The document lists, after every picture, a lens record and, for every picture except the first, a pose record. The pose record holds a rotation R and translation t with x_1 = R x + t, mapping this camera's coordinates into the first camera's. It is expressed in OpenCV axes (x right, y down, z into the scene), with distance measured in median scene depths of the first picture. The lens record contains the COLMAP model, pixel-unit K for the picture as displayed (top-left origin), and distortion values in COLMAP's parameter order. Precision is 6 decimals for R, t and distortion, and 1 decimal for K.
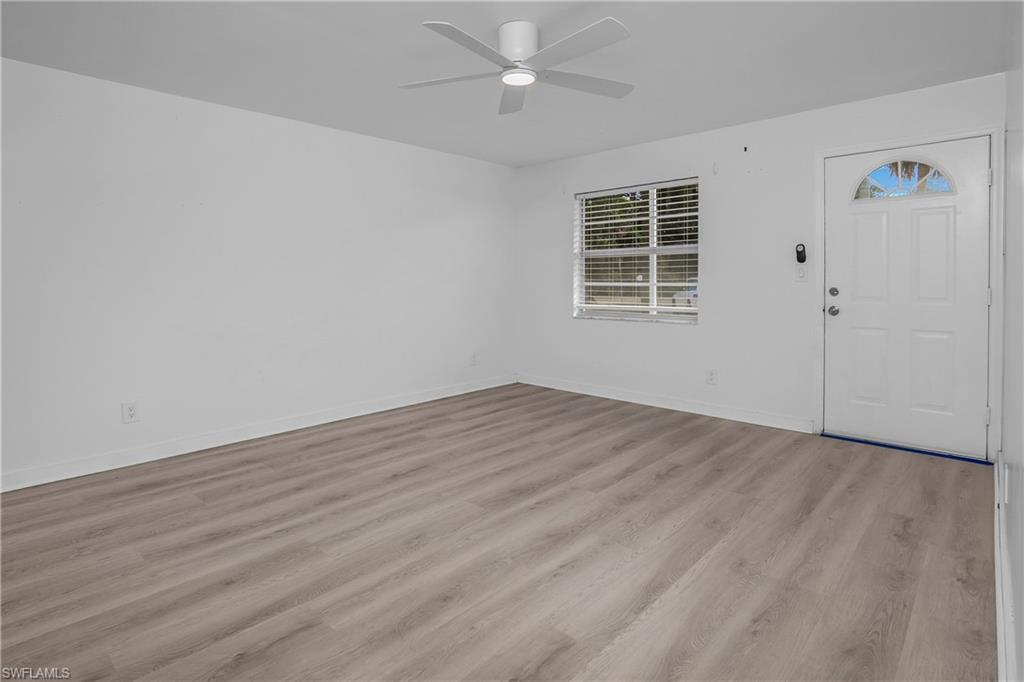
lens RADIAL K [[522.9, 0, 505.5], [0, 522.9, 296.1], [0, 0, 1]] dist [-0.021442, 0.004485]
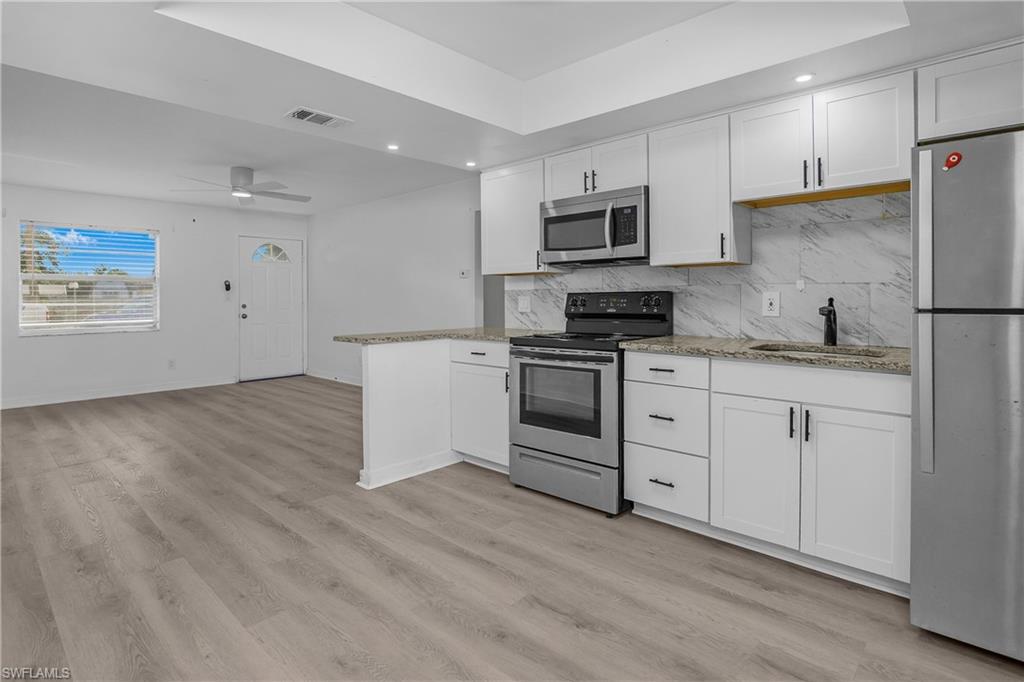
lens RADIAL K [[522.9, 0, 517.5], [0, 522.9, 297.4], [0, 0, 1]] dist [-0.021442, 0.004485]
pose [[-0.008510, 0.003103, 0.999959, -2.005335], [0.036180, 0.999341, -0.002793, 0.001721], [-0.999309, 0.036155, -0.008616, -0.001552]]
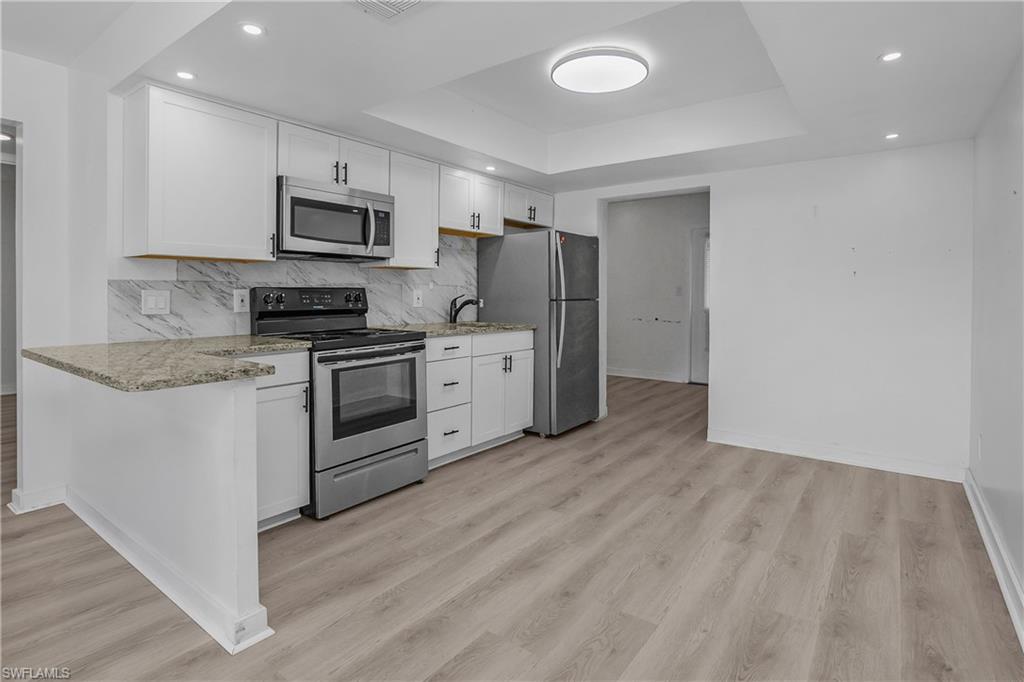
lens RADIAL K [[522.9, 0, 499.3], [0, 522.9, 298.7], [0, 0, 1]] dist [-0.021442, 0.004485]
pose [[-0.995218, -0.000851, -0.097674, -0.964919], [-0.004921, 0.999129, 0.041431, -0.035775], [0.097554, 0.041714, -0.994356, 1.090083]]
